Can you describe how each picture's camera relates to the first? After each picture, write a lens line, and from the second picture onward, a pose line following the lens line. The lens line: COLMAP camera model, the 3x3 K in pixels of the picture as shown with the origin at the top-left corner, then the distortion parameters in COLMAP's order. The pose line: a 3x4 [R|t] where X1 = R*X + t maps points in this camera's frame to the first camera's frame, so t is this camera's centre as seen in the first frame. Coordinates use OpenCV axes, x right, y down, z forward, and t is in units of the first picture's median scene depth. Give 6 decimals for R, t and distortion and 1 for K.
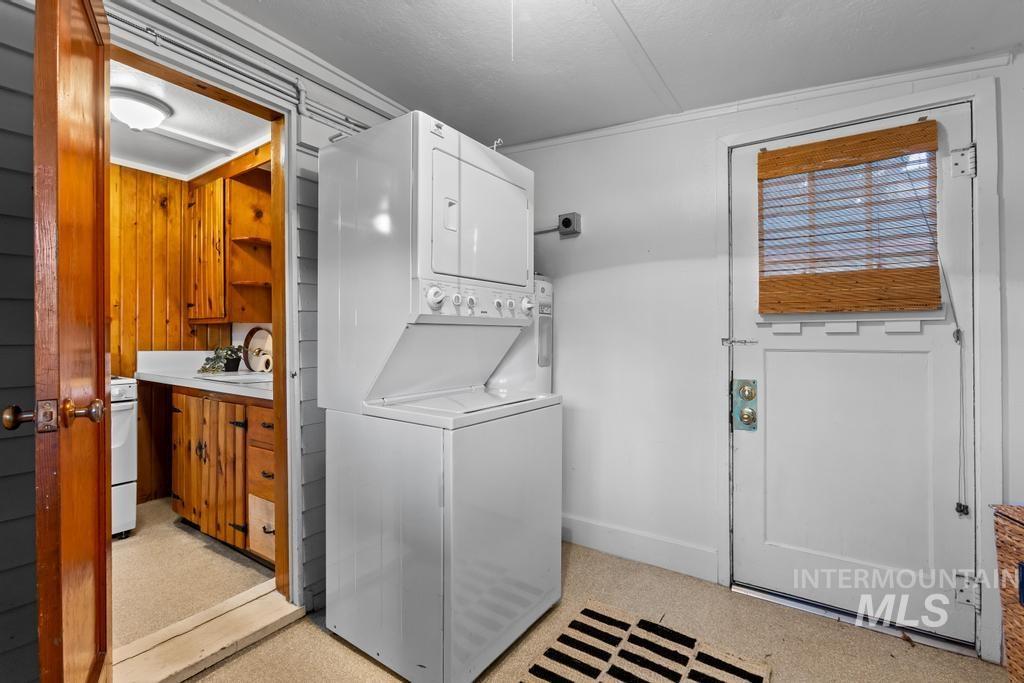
lens RADIAL K [[460.9, 0, 510.2], [0, 460.9, 339.0], [0, 0, 1]] dist [-0.021342, 0.010473]
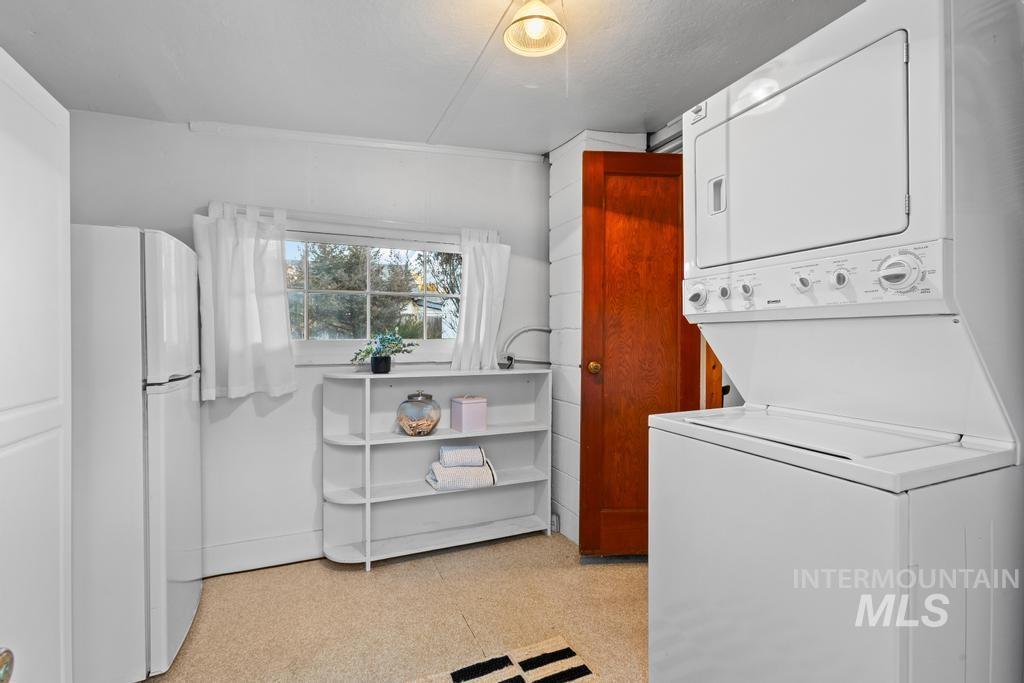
lens RADIAL K [[460.9, 0, 510.2], [0, 460.9, 339.0], [0, 0, 1]] dist [-0.021342, 0.010473]
pose [[-0.531503, 0.000017, -0.847056, 0.781235], [-0.001973, 0.999997, 0.001258, -0.002293], [0.847054, 0.002340, -0.531502, 1.101345]]
